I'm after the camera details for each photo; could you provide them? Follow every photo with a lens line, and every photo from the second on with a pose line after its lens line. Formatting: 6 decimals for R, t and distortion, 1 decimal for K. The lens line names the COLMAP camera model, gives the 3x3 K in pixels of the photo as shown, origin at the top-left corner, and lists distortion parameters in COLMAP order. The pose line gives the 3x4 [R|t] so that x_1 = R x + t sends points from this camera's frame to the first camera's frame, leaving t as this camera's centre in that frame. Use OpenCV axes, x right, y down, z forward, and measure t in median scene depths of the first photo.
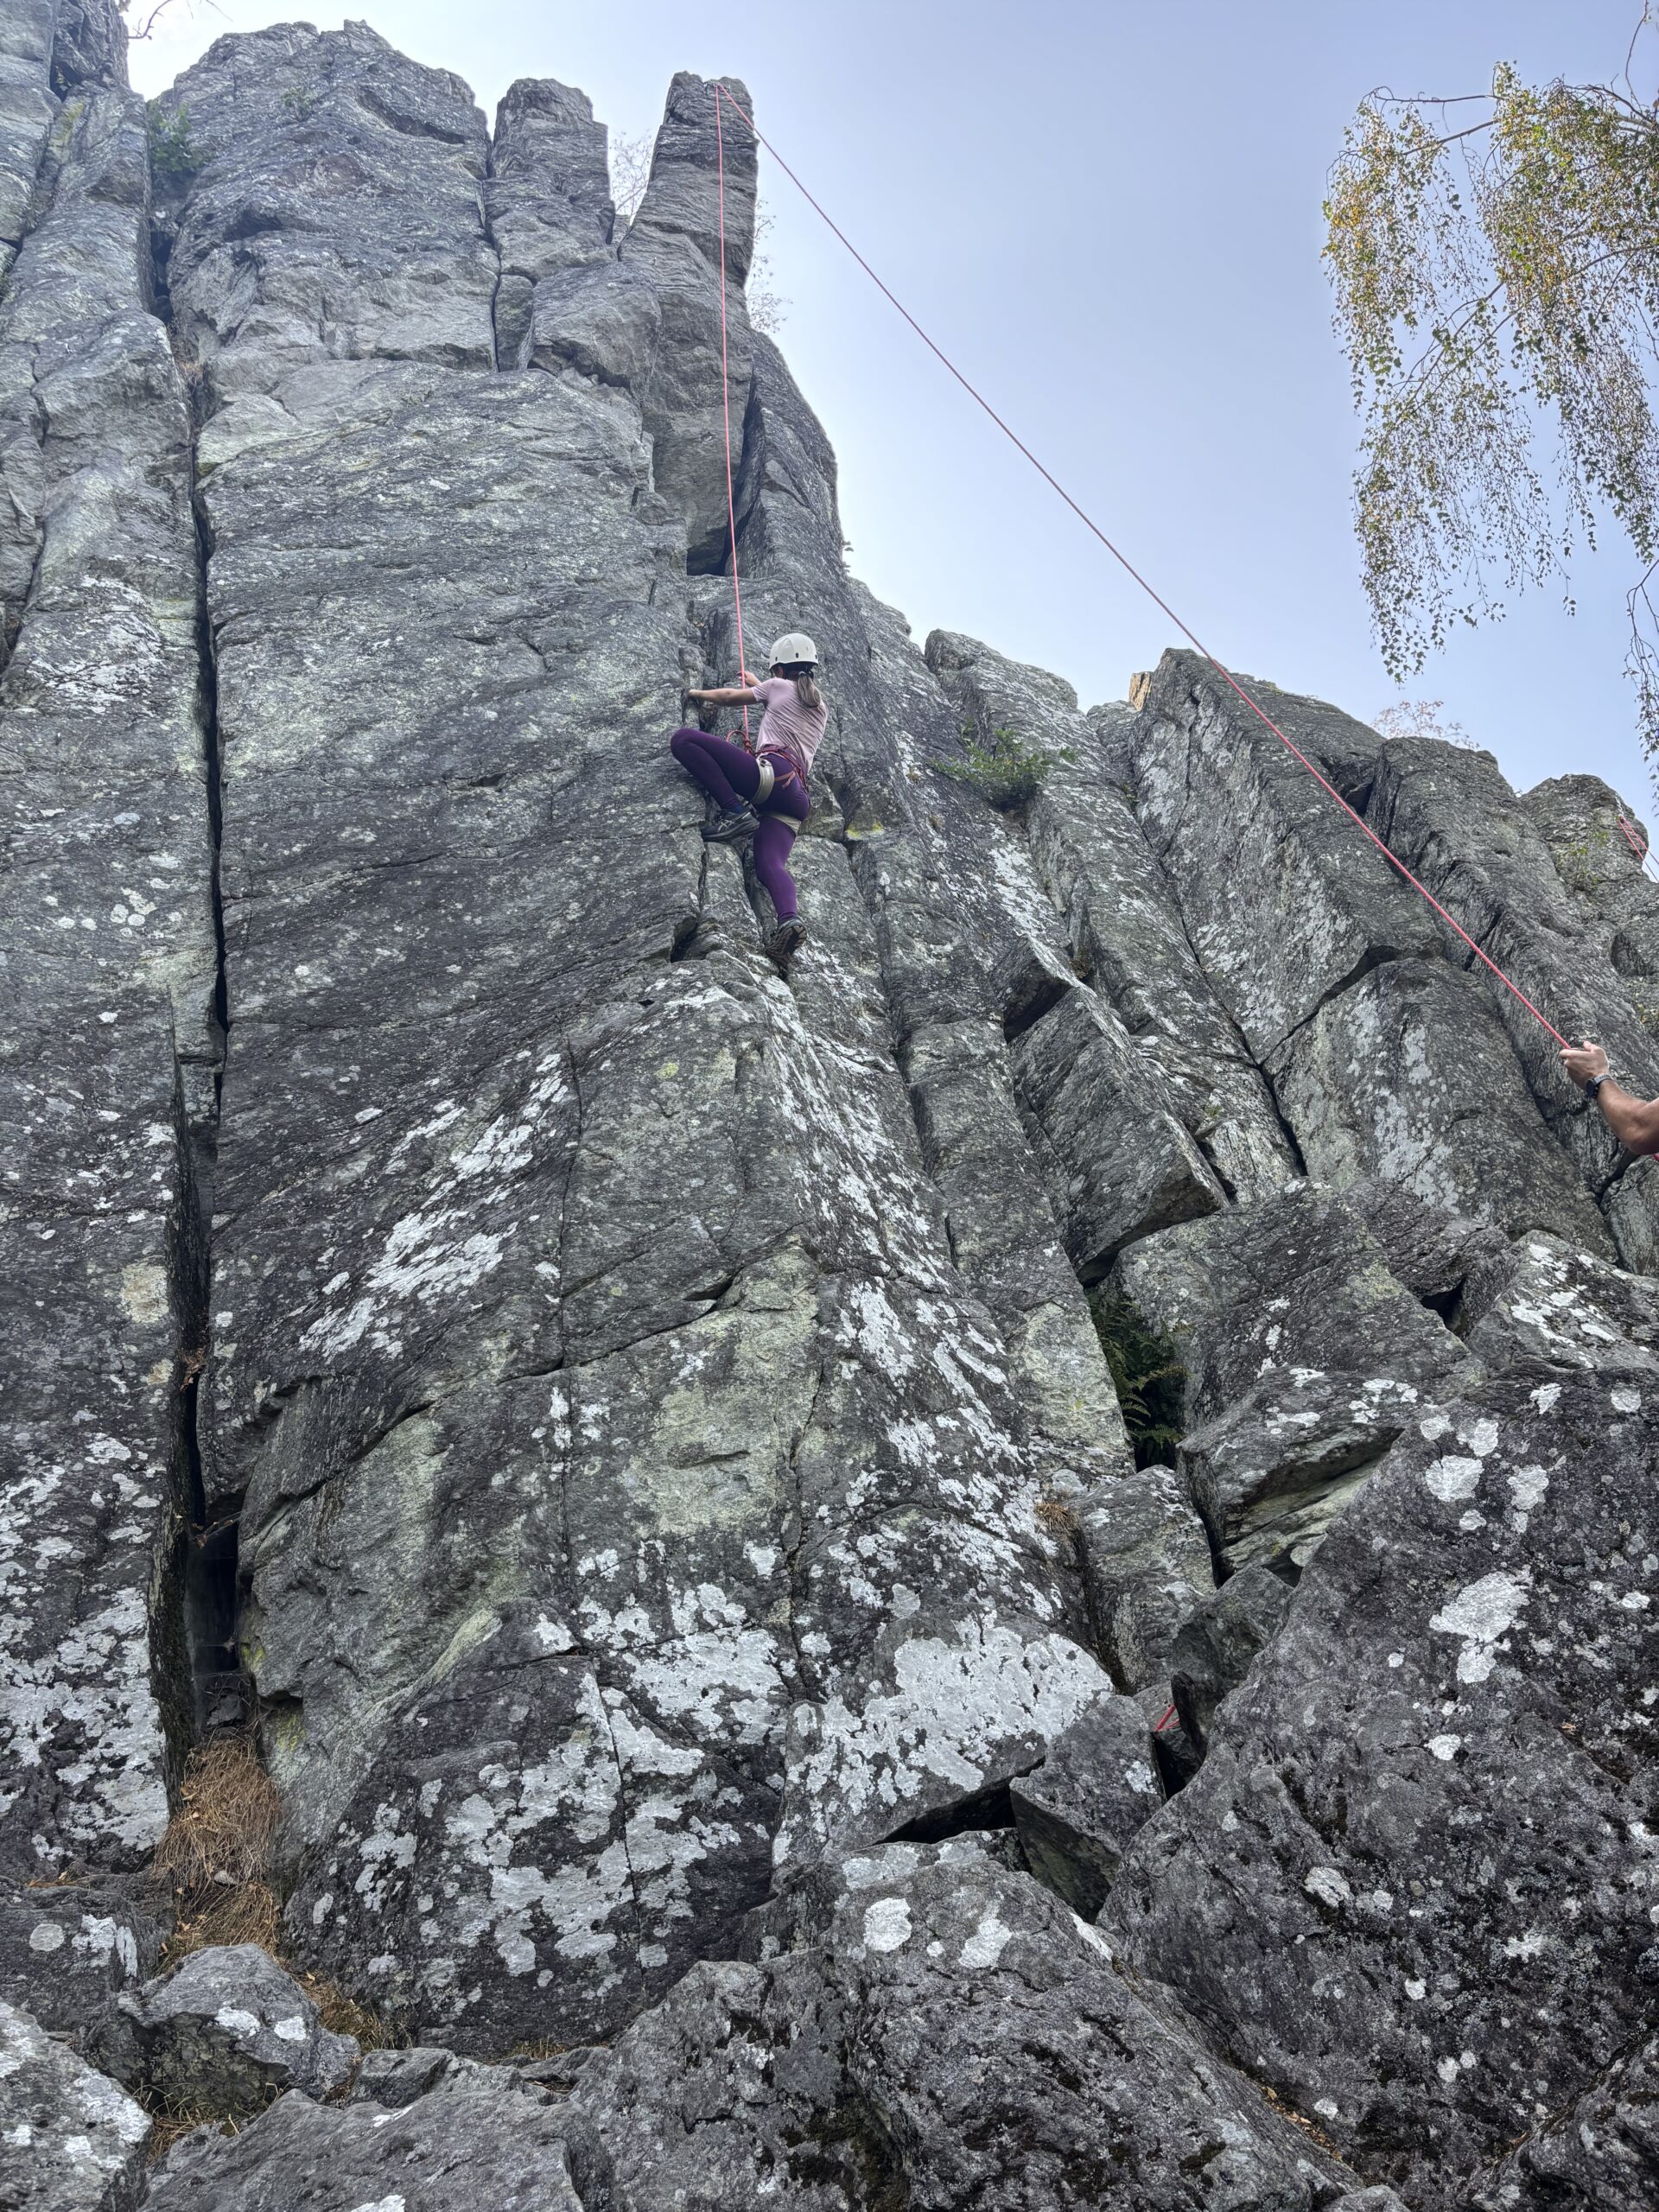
lens RADIAL K [[1656.0, 0, 807.5], [0, 1656.0, 1093.3], [0, 0, 1]] dist [0.061383, -0.058361]
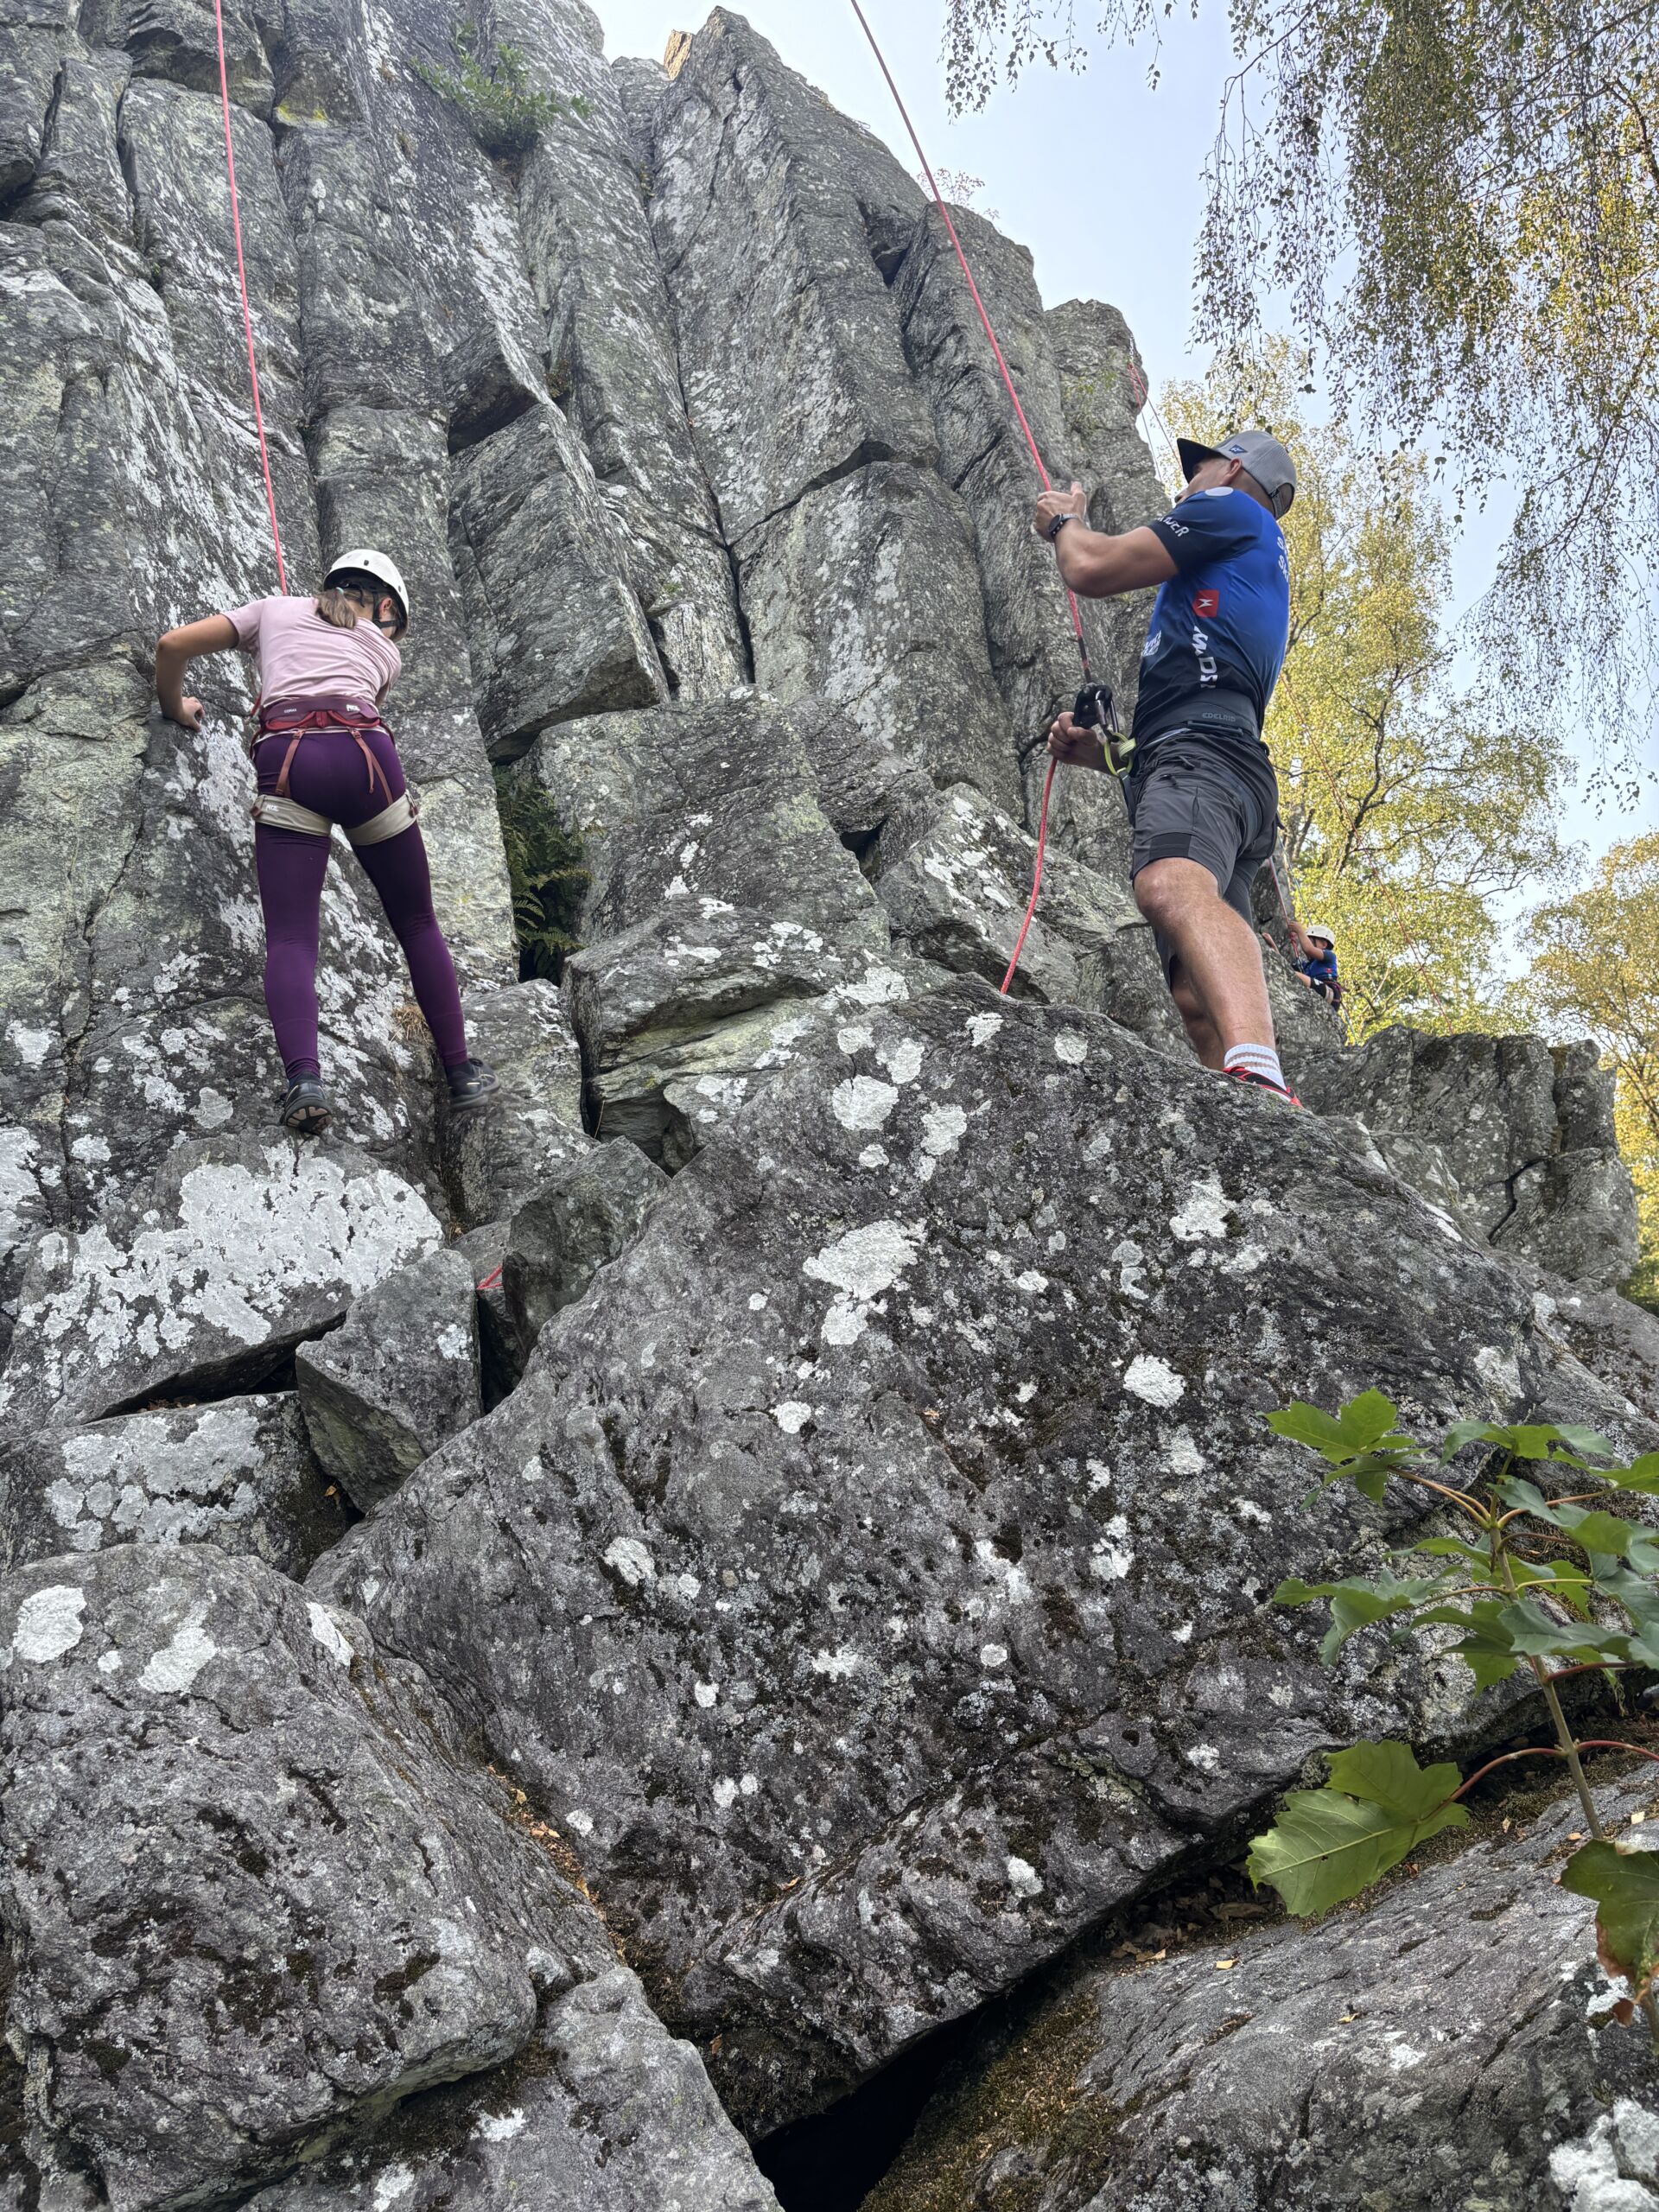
lens RADIAL K [[1654.0, 0, 818.2], [0, 1654.0, 1096.4], [0, 0, 1]] dist [0.054617, -0.063304]
pose [[0.927253, 0.098366, 0.361283, 0.039225], [-0.208868, 0.936691, 0.281040, -0.002368], [-0.310766, -0.336056, 0.889096, 0.166510]]
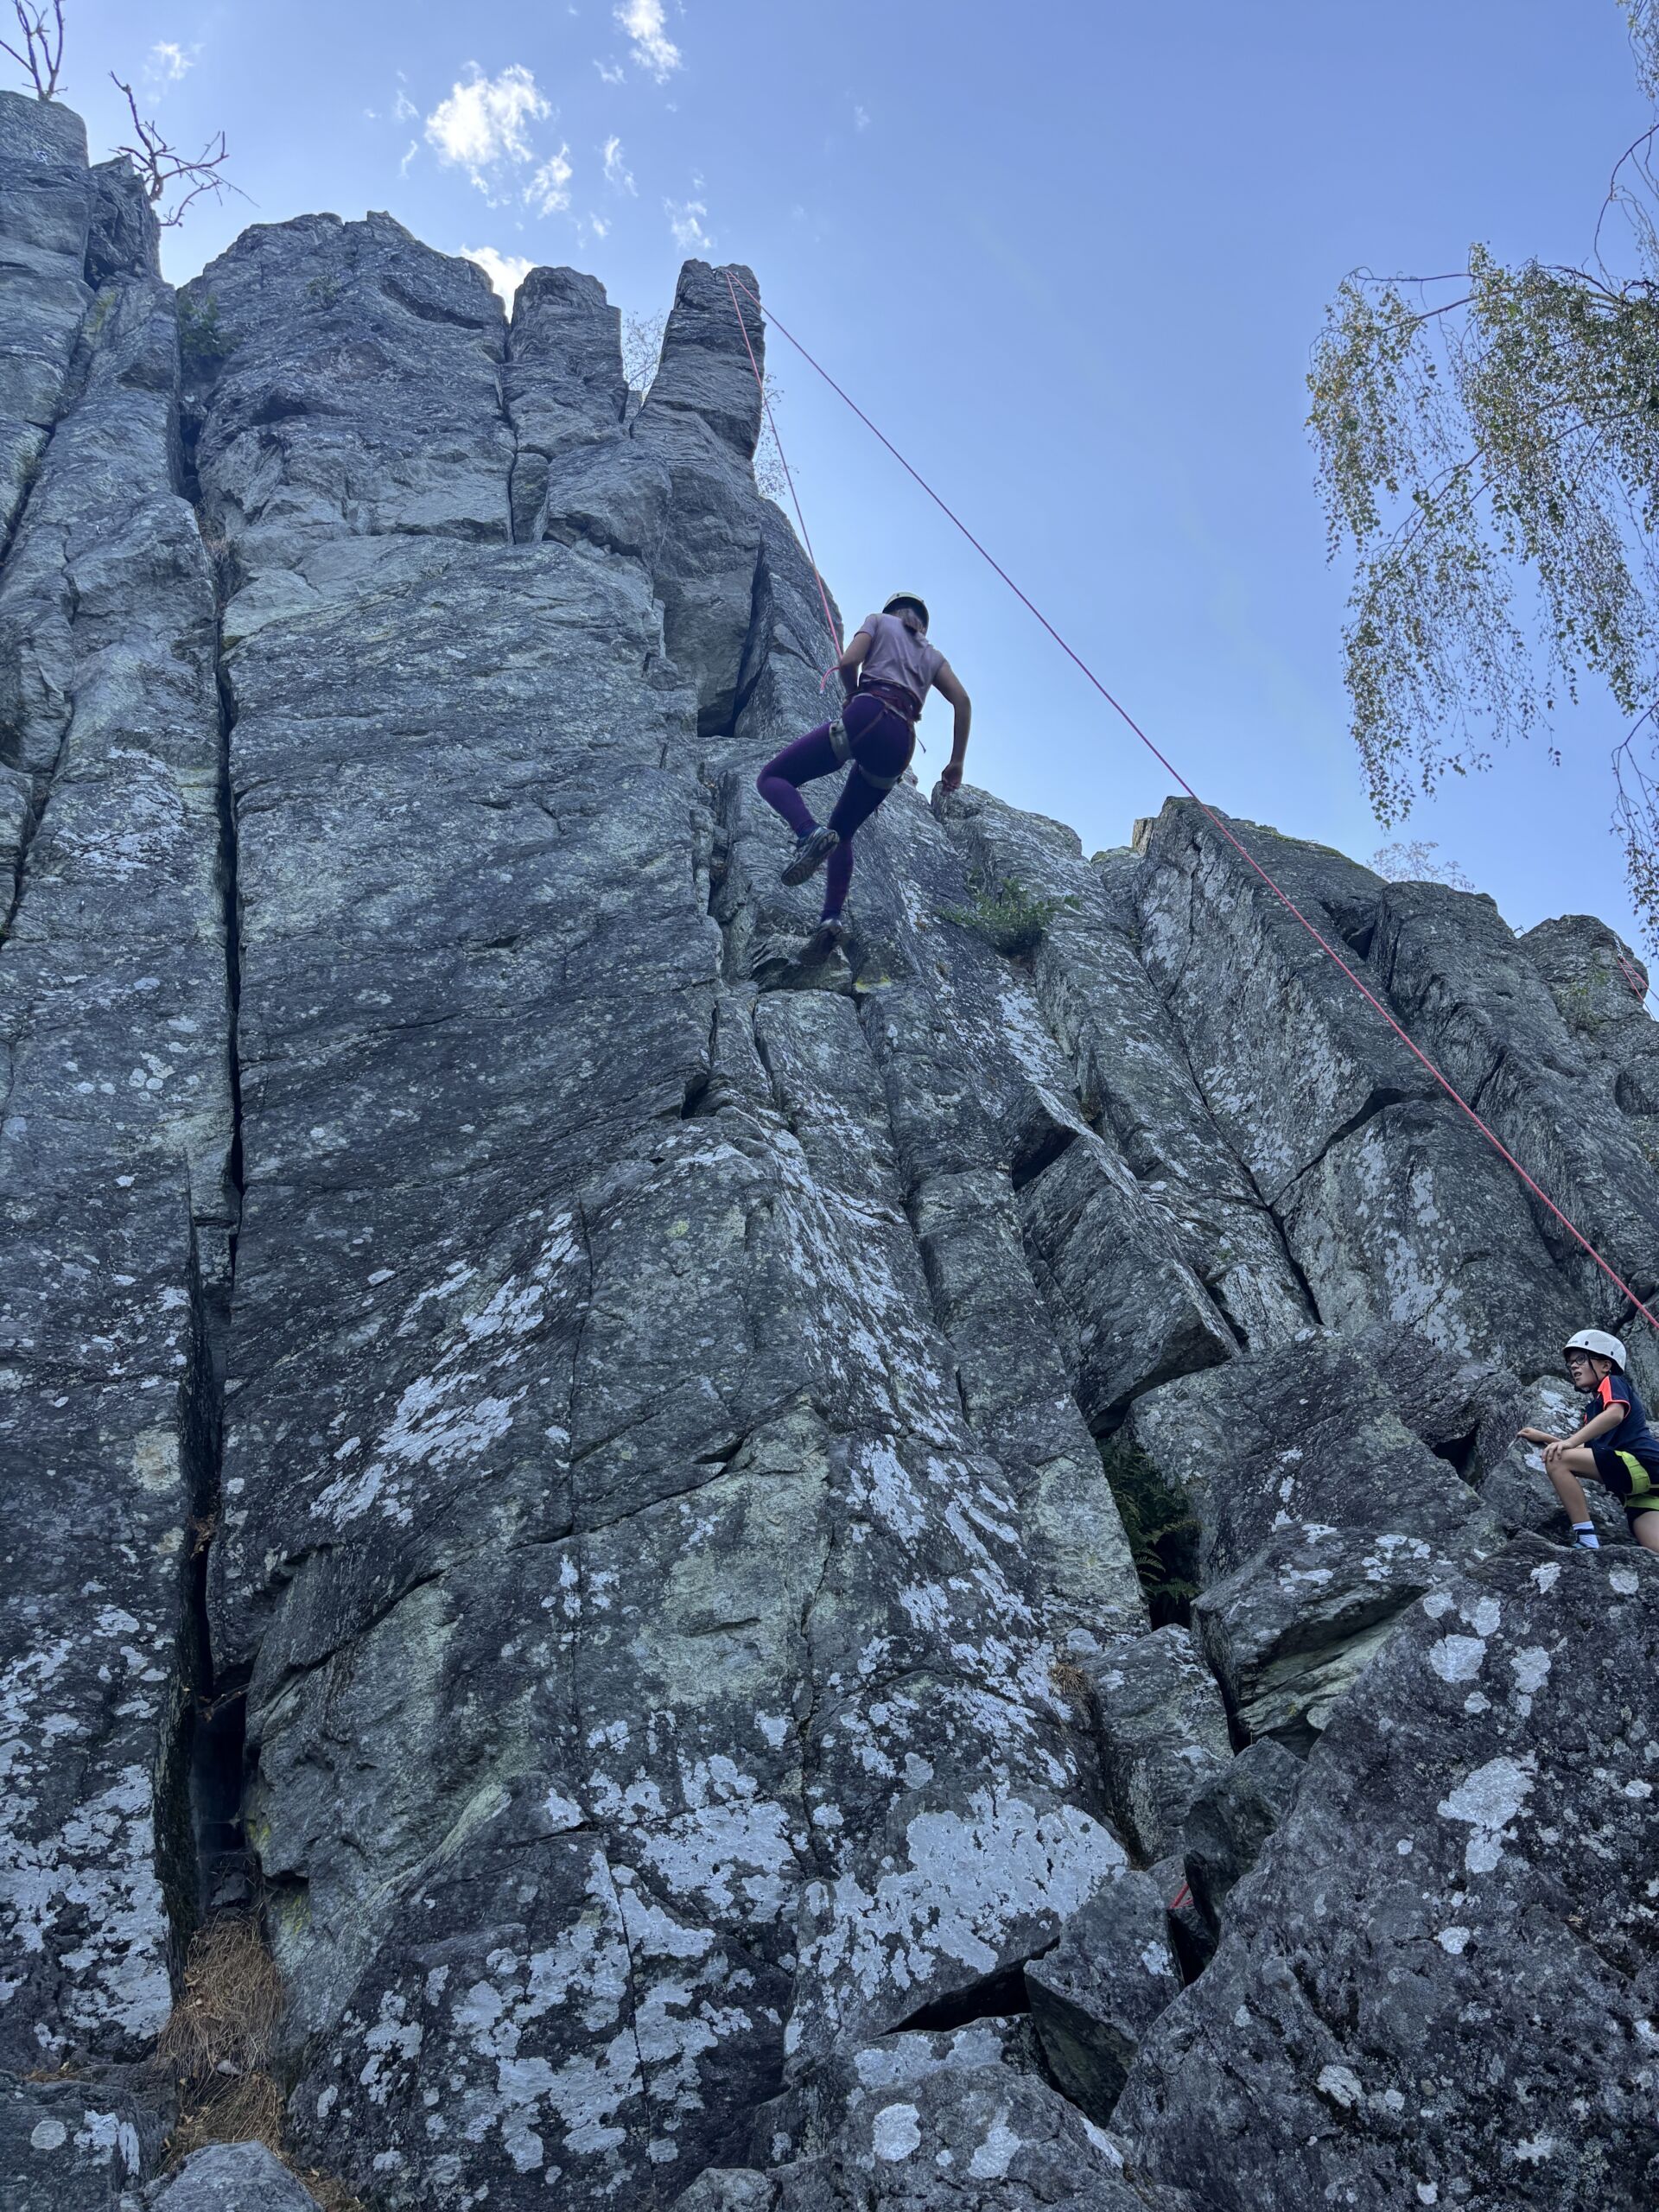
lens RADIAL K [[1654.6, 0, 823.4], [0, 1654.6, 1120.3], [0, 0, 1]] dist [0.063901, -0.074247]
pose [[0.999970, -0.007667, 0.001042, 0.004397], [0.007717, 0.998033, -0.062209, -0.020722], [-0.000563, 0.062215, 0.998063, -0.013677]]
